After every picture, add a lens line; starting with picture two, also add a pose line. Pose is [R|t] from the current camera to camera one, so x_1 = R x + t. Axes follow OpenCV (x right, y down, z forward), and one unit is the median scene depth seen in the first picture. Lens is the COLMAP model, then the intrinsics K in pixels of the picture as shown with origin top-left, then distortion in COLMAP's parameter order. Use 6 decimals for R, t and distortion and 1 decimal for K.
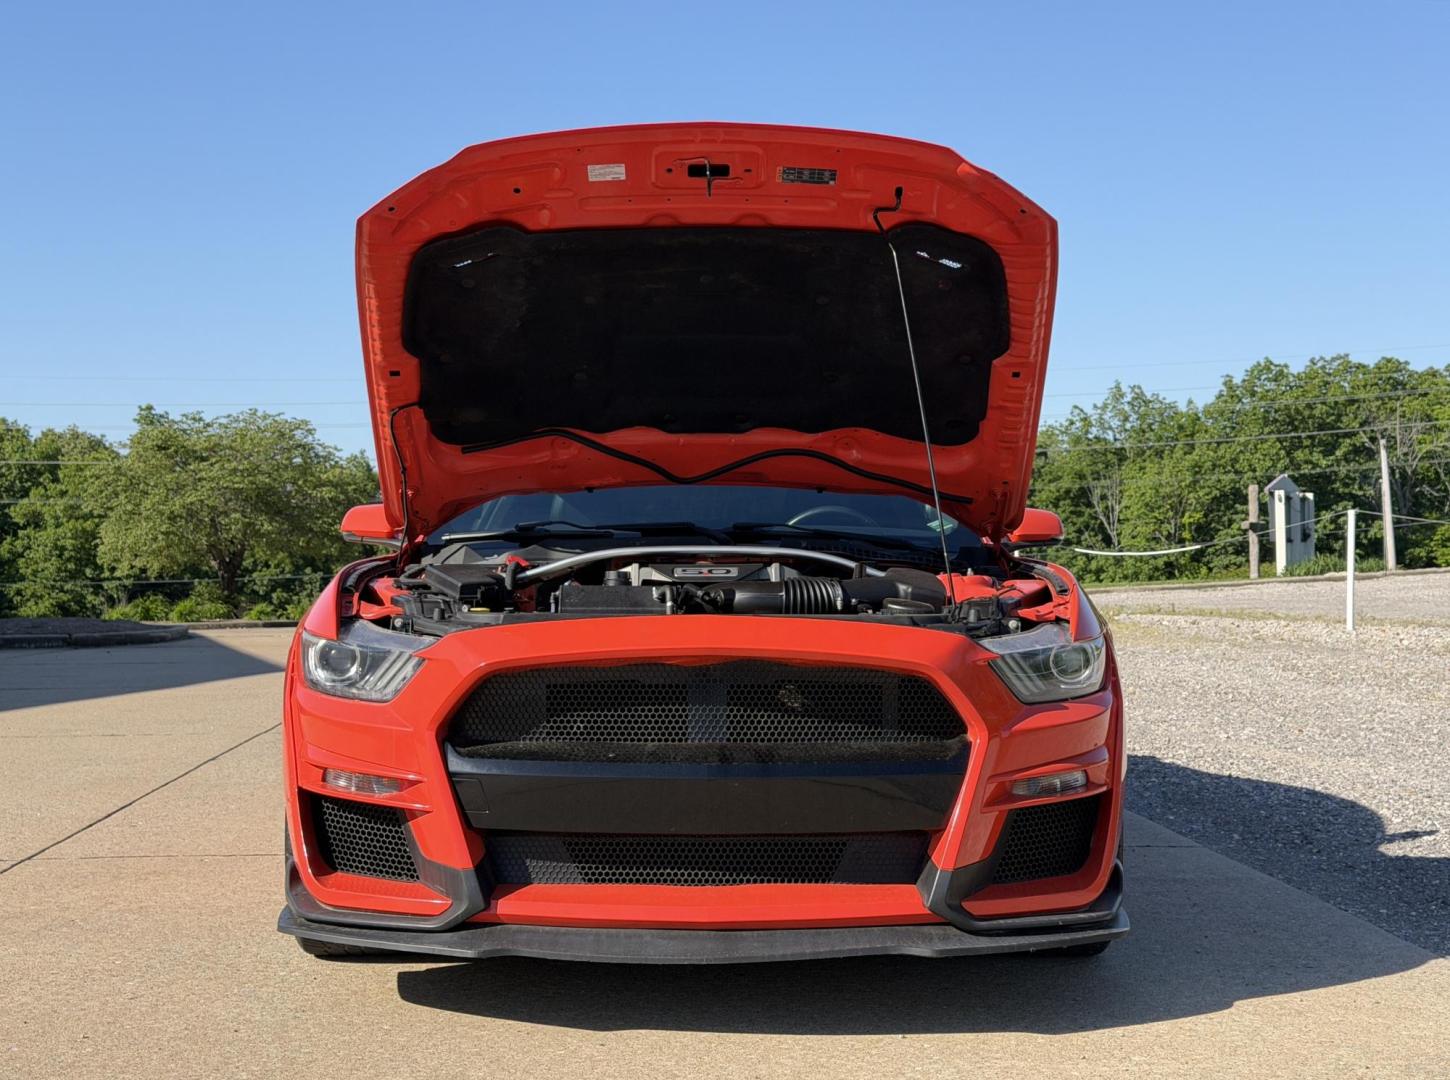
lens RADIAL K [[2178.0, 0, 728.3], [0, 2178.0, 536.2], [0, 0, 1]] dist [0.167051, 0.000000]
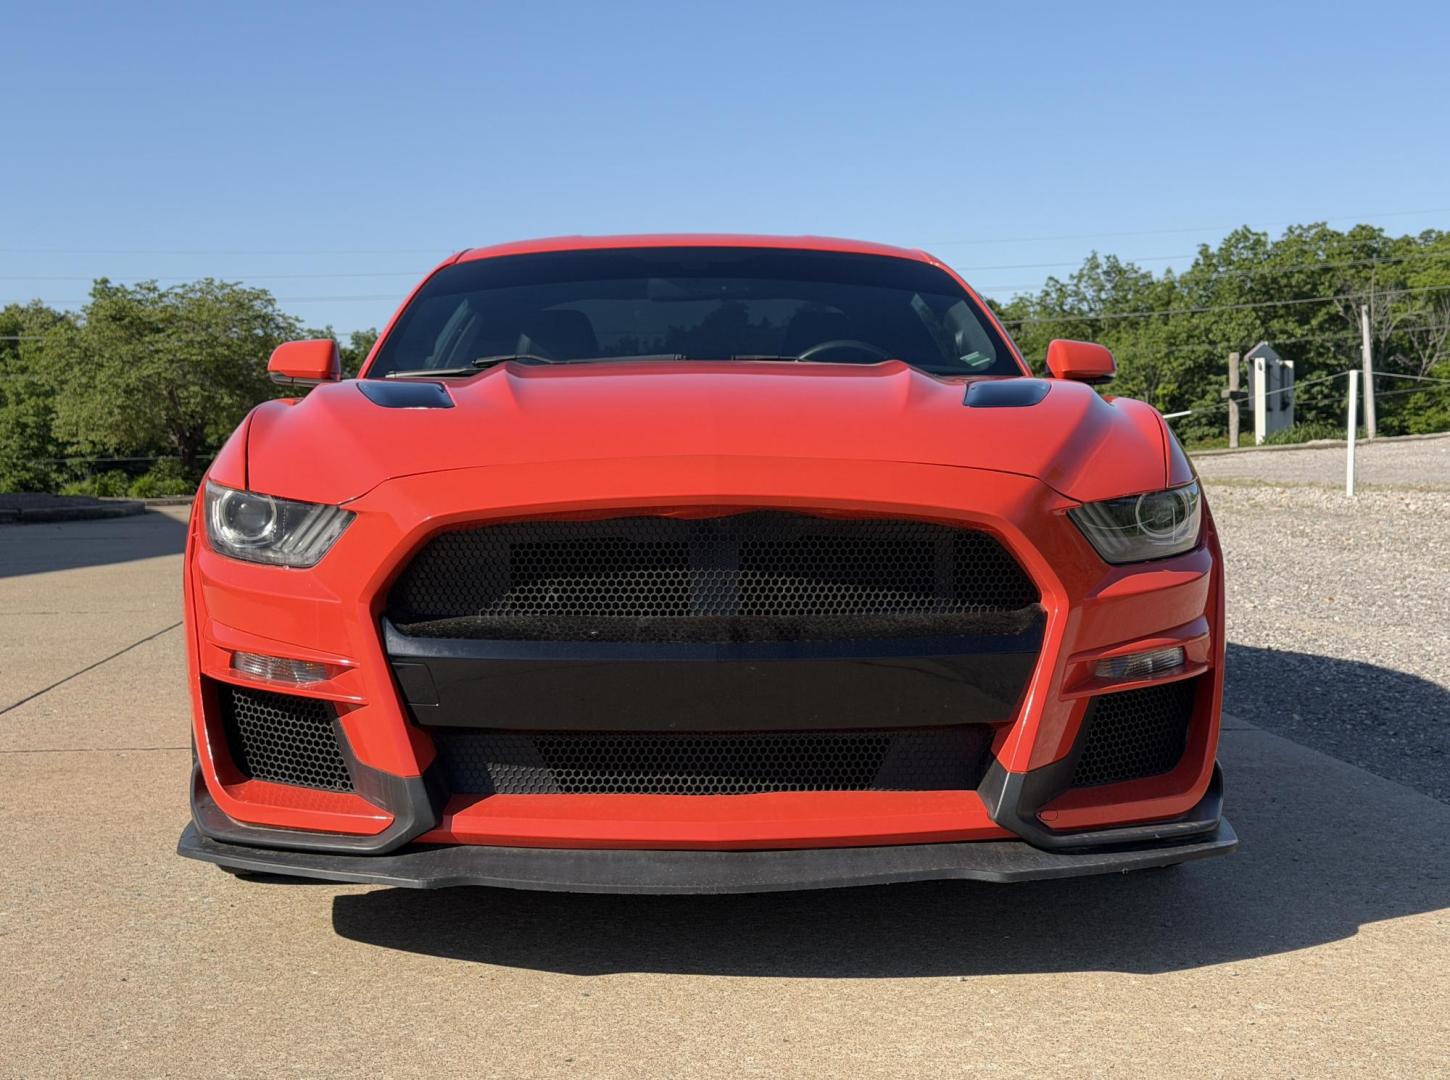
lens RADIAL K [[2178.0, 0, 728.8], [0, 2178.0, 535.2], [0, 0, 1]] dist [0.167051, 0.000000]
pose [[0.999889, -0.006904, 0.013182, -0.013977], [0.006154, 0.998406, 0.056101, 0.019919], [-0.013548, -0.056014, 0.998338, 0.200796]]
